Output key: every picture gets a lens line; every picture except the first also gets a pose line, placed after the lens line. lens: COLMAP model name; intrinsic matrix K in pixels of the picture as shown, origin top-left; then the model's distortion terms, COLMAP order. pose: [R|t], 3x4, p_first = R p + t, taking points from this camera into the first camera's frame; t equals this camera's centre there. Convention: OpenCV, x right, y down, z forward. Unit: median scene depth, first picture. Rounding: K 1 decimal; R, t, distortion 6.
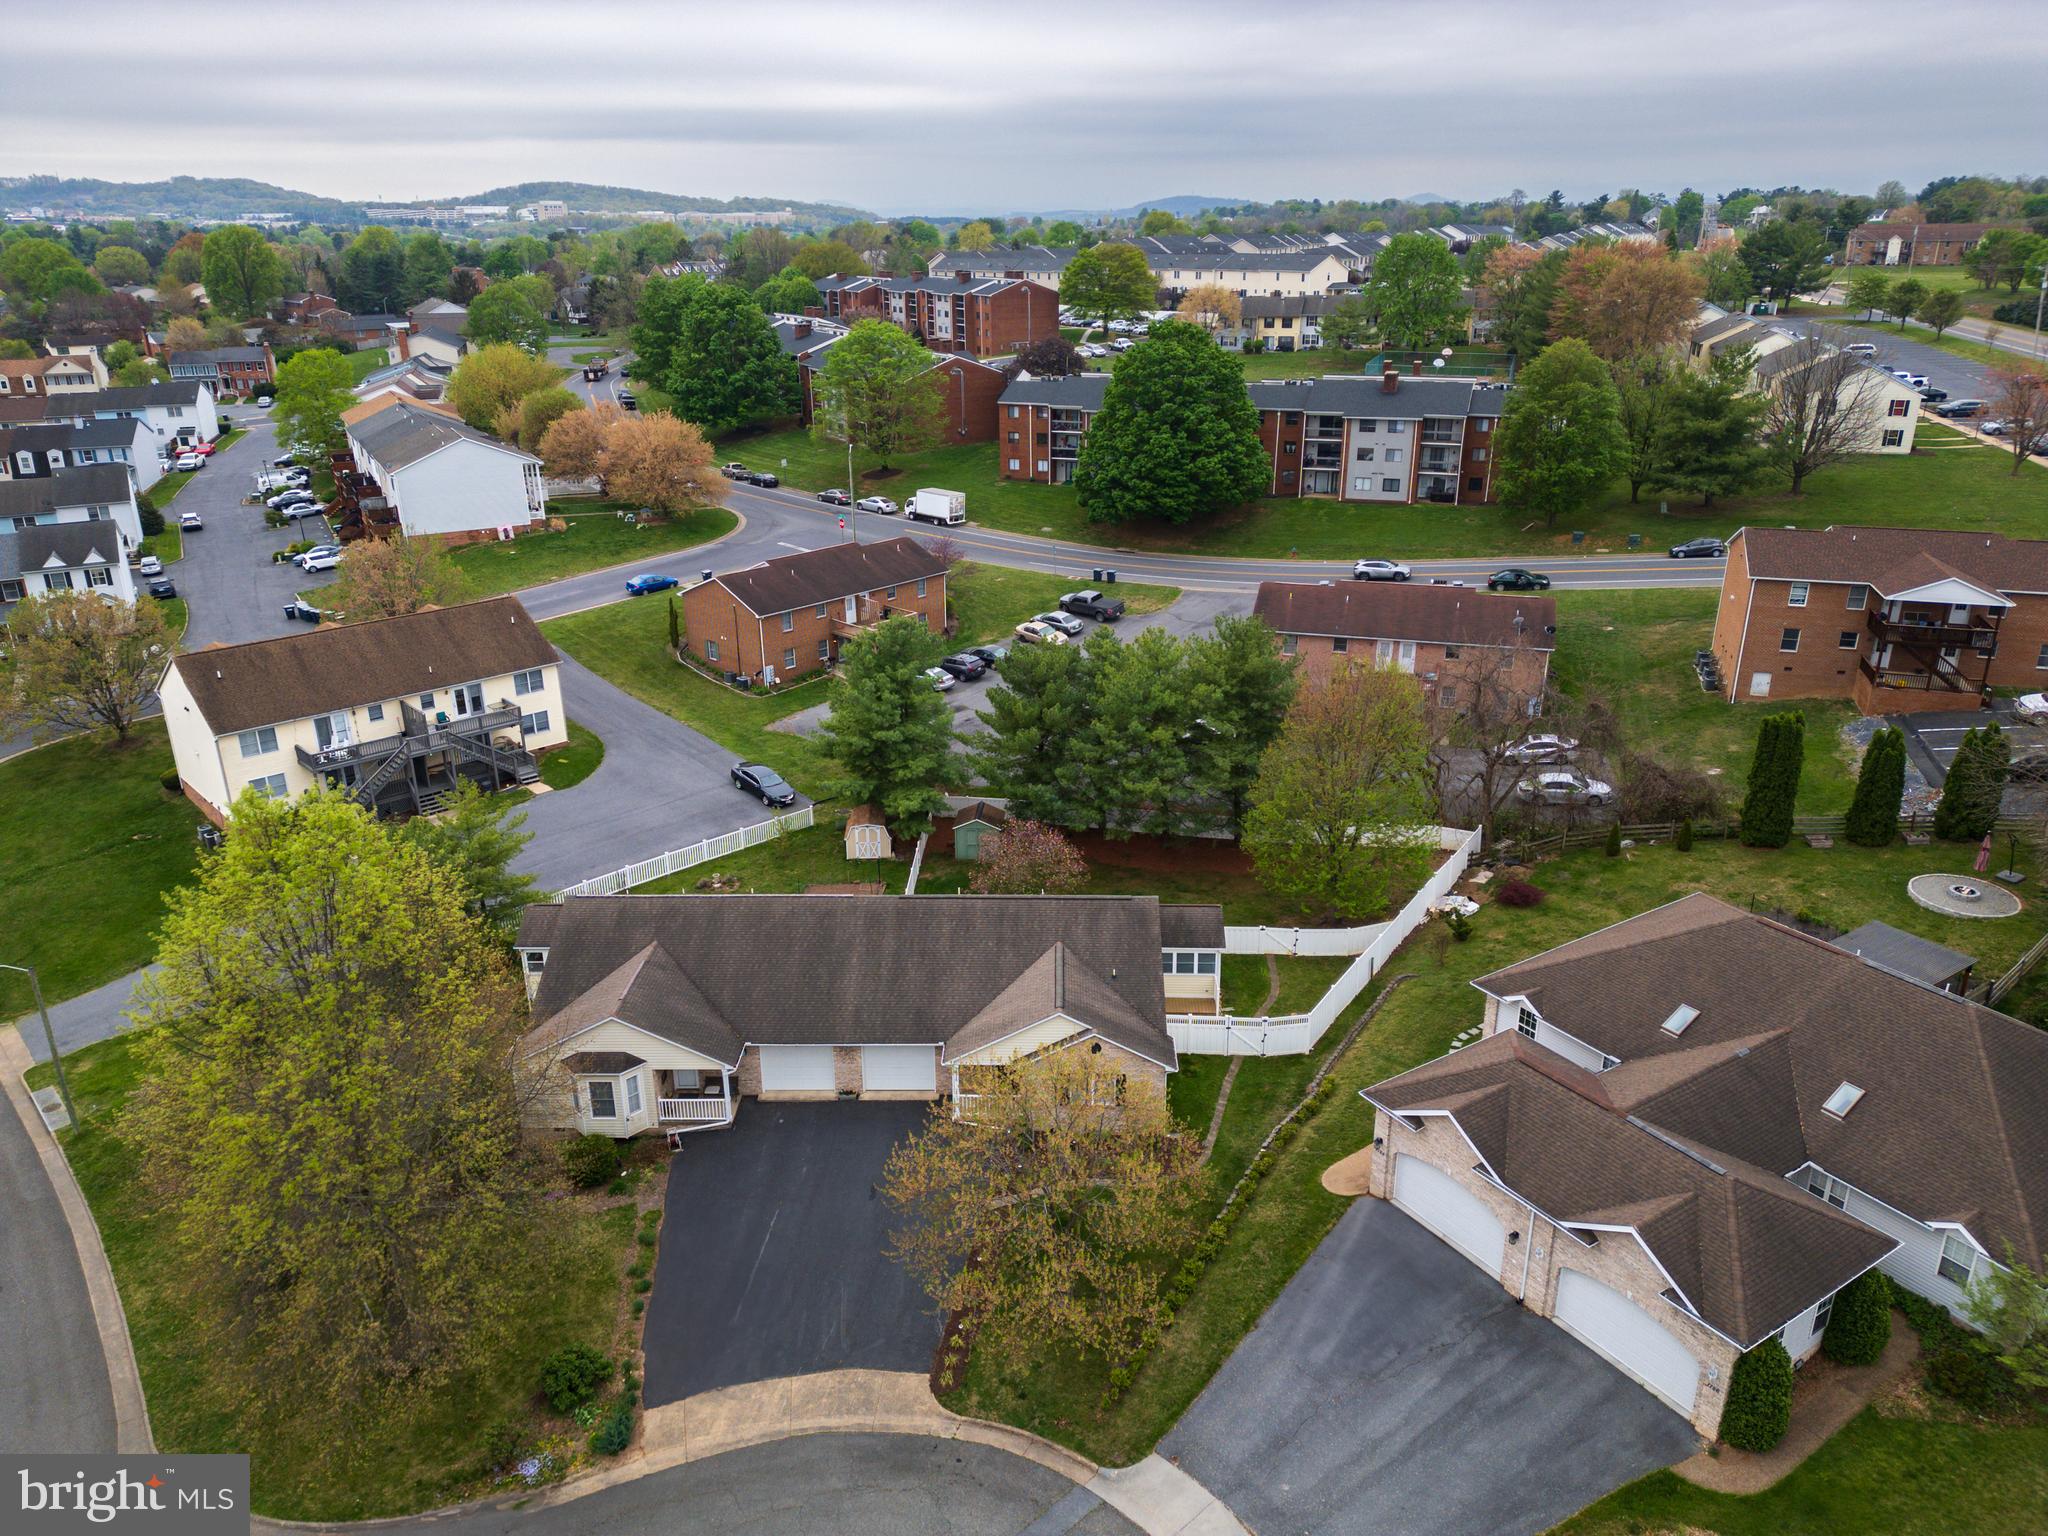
lens RADIAL K [[1423.7, 0, 1030.4], [0, 1423.7, 785.8], [0, 0, 1]] dist [0.087533, -0.092450]
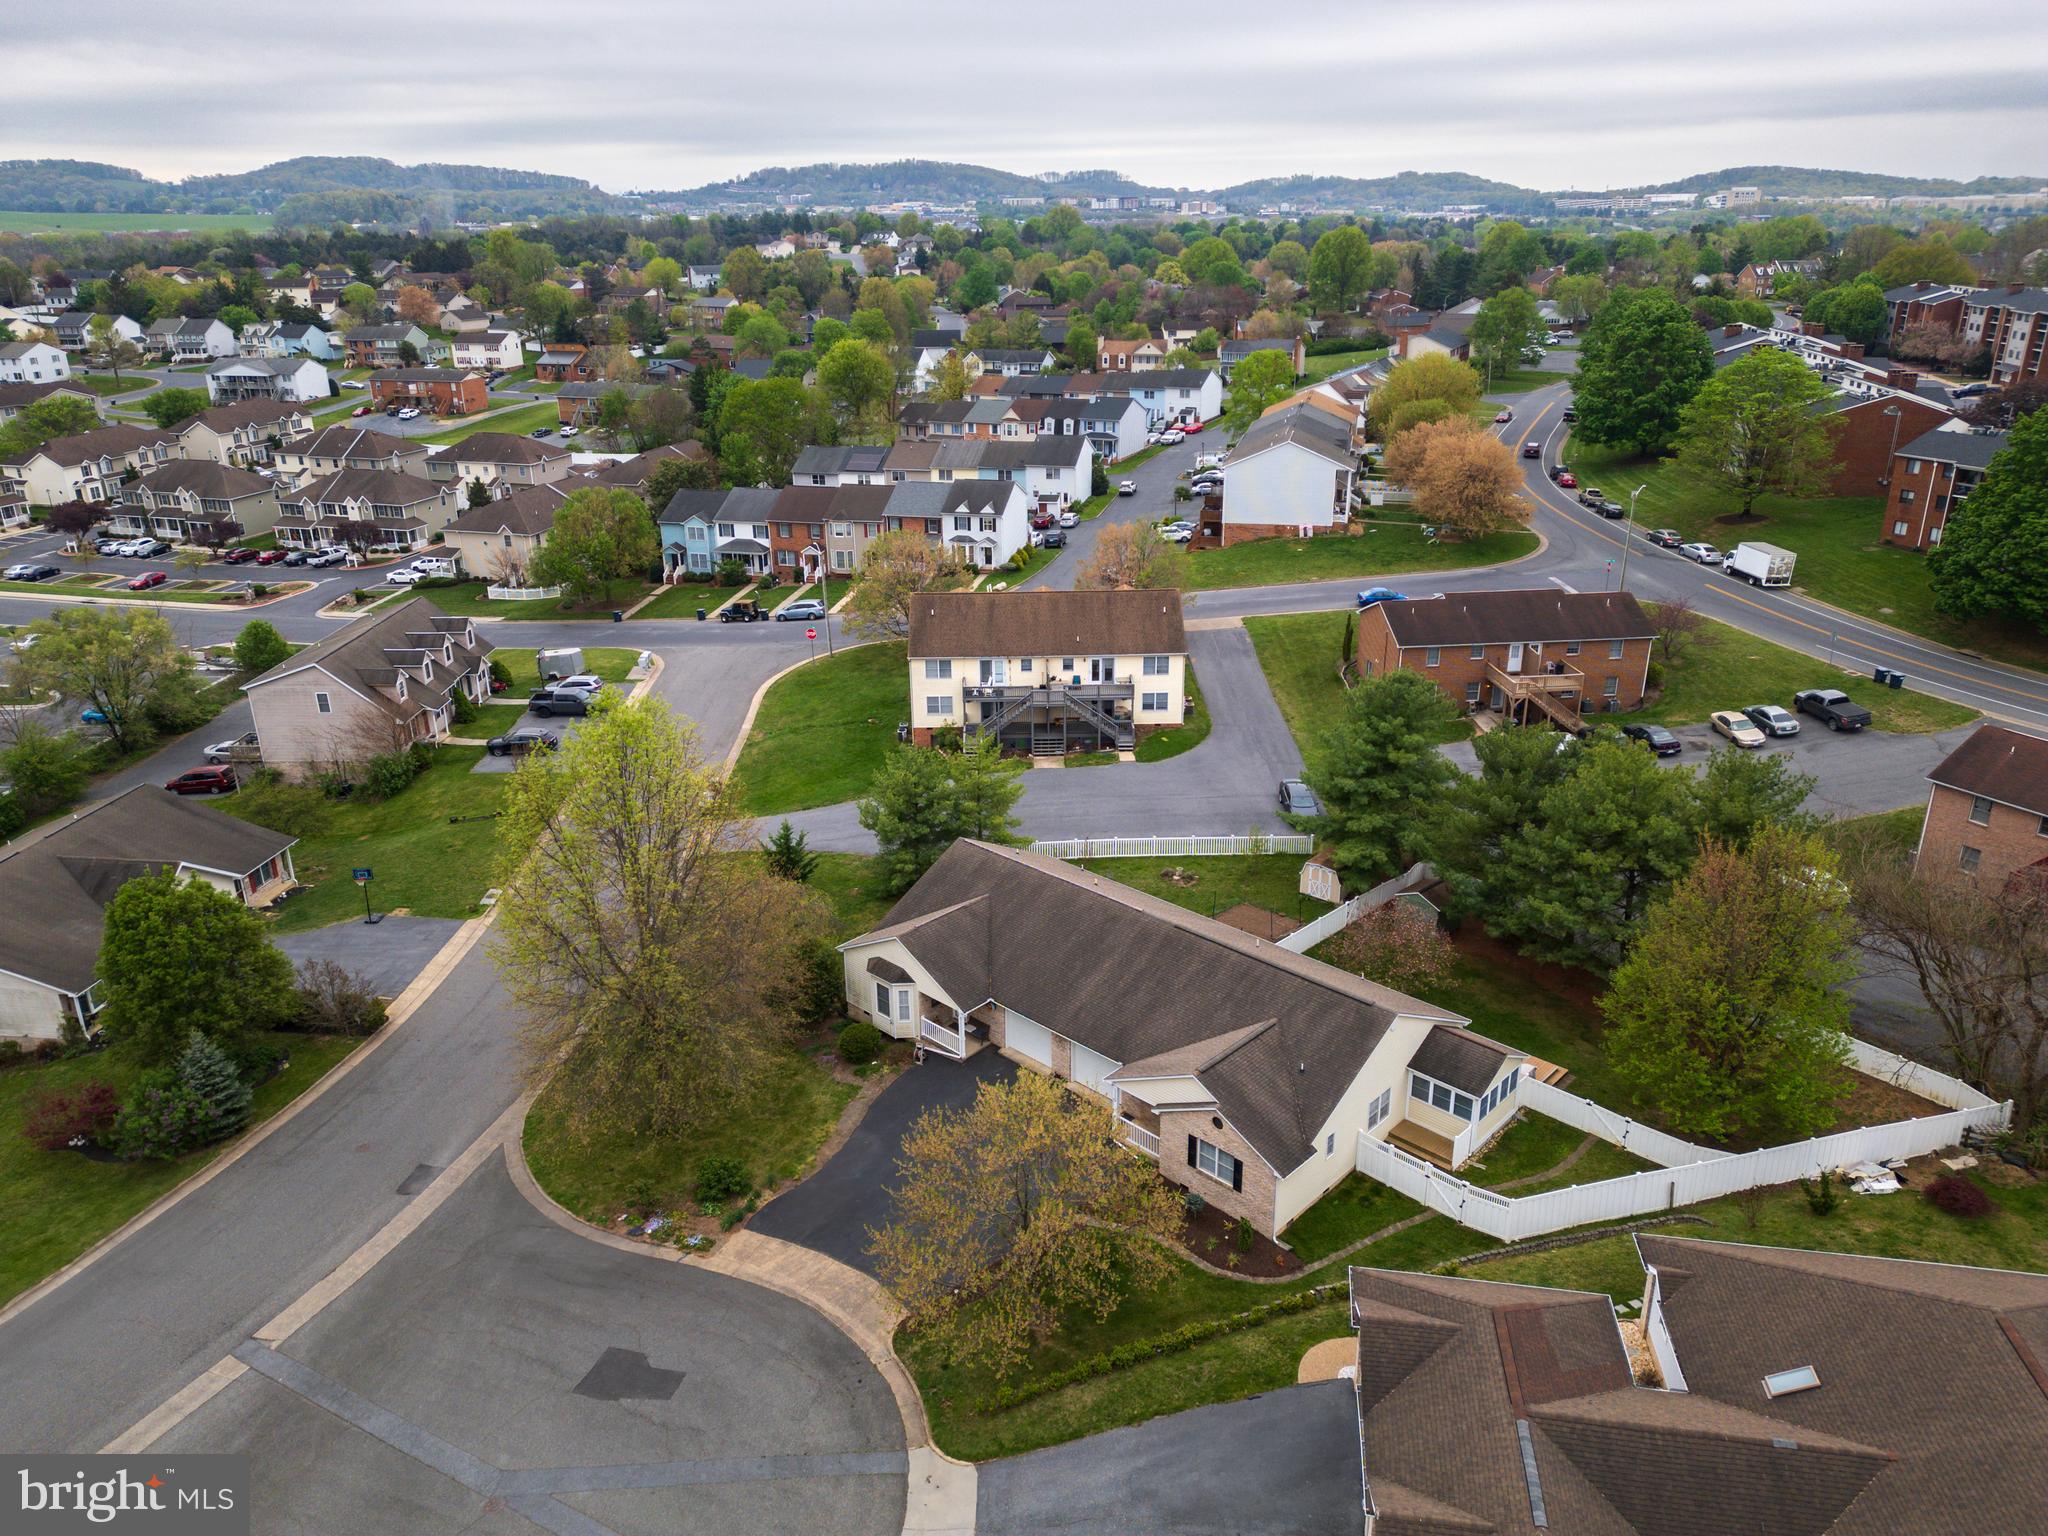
lens RADIAL K [[1425.1, 0, 1030.4], [0, 1425.1, 776.2], [0, 0, 1]] dist [0.093833, -0.095357]
pose [[0.739569, 0.246630, -0.626268, 0.224083], [-0.245766, 0.965155, 0.089858, -0.046975], [0.626607, 0.087459, 0.774412, 0.050919]]
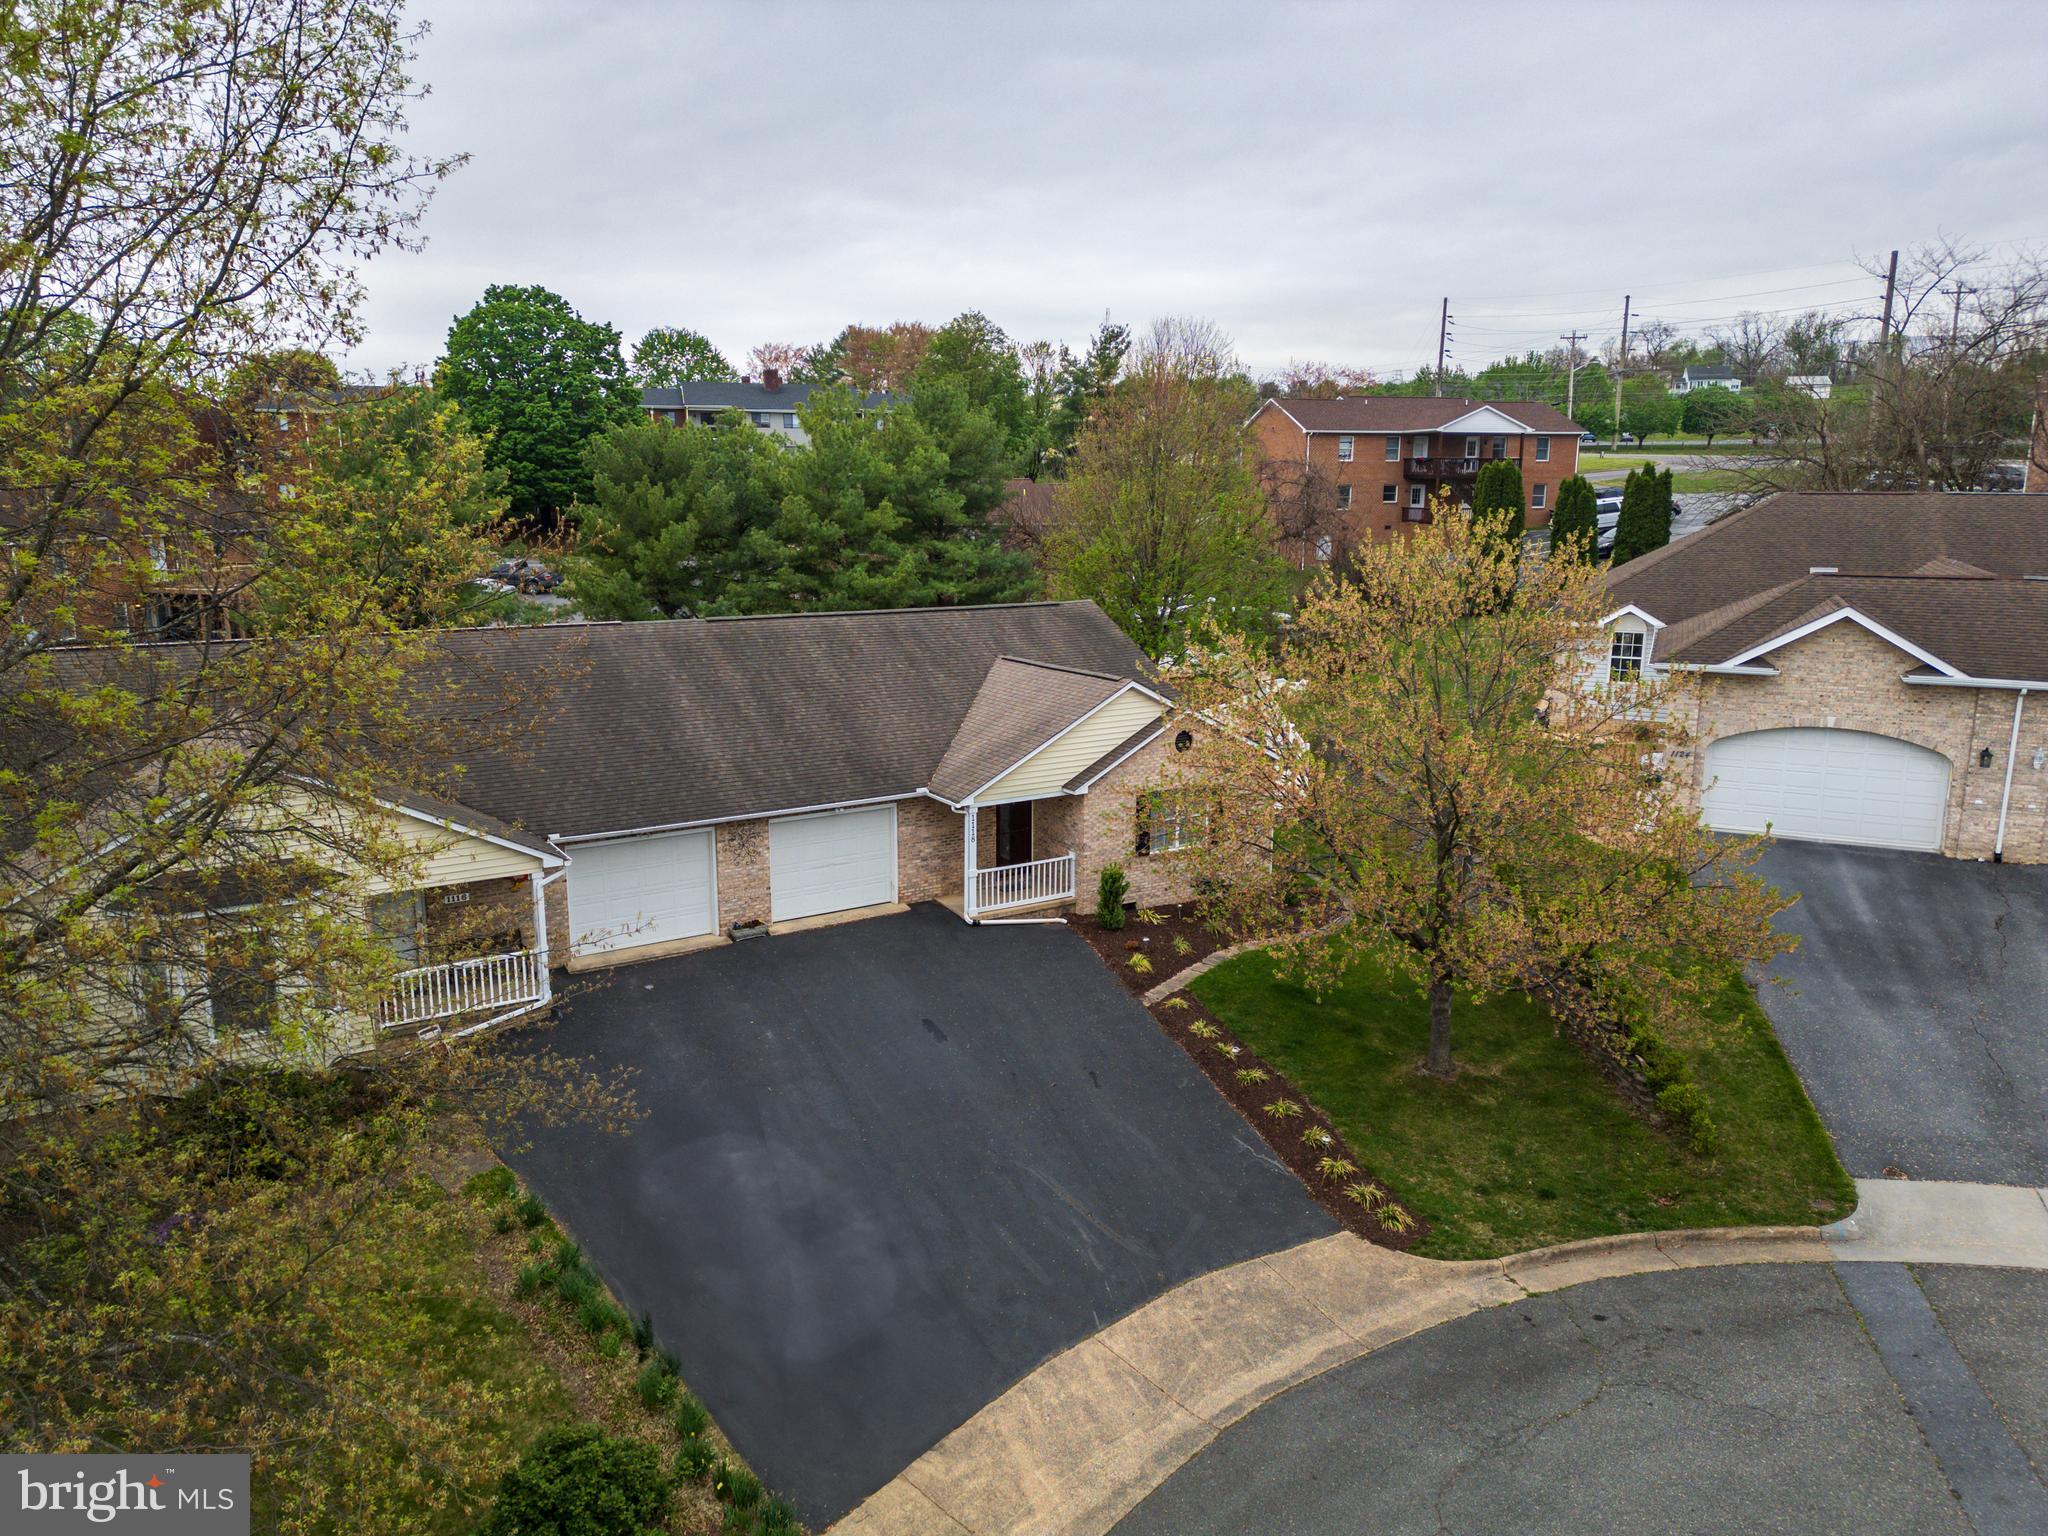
lens RADIAL K [[1425.1, 0, 1030.4], [0, 1425.1, 776.2], [0, 0, 1]] dist [0.093833, -0.095357]
pose [[0.834277, -0.102584, 0.541719, -0.143295], [0.195972, 0.973551, -0.117448, 0.110719], [-0.515342, 0.204146, 0.832314, 0.234683]]
